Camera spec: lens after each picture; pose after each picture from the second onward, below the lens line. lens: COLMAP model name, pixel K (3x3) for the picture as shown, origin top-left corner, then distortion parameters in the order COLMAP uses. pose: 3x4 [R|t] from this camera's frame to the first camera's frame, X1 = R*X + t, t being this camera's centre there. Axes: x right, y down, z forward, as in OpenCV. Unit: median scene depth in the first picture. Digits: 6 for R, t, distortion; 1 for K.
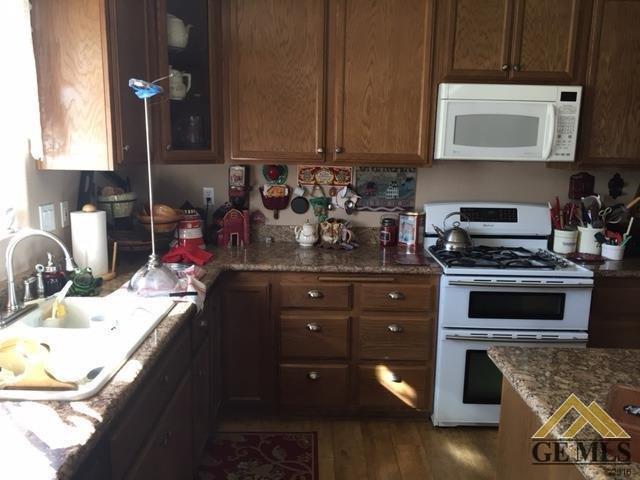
lens RADIAL K [[527.8, 0, 319.4], [0, 527.8, 240.9], [0, 0, 1]] dist [0.000129, -0.024586]
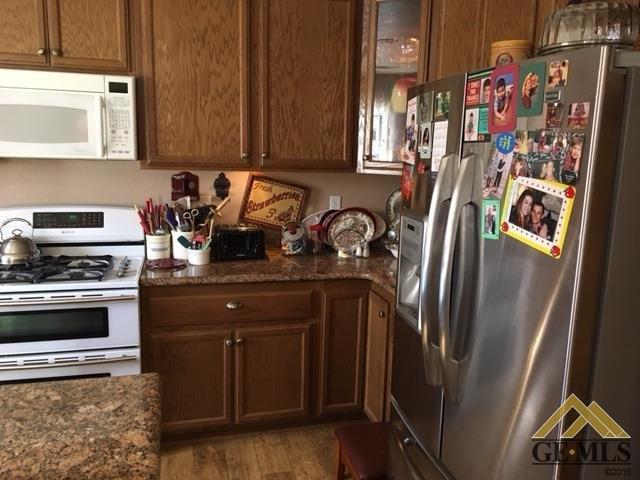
lens RADIAL K [[527.8, 0, 320.2], [0, 527.8, 240.0], [0, 0, 1]] dist [0.000129, -0.024586]
pose [[0.958296, -0.037187, 0.283347, 0.527482], [0.038223, 0.999267, 0.001873, -0.002124], [-0.283209, 0.009036, 0.959016, 0.038992]]
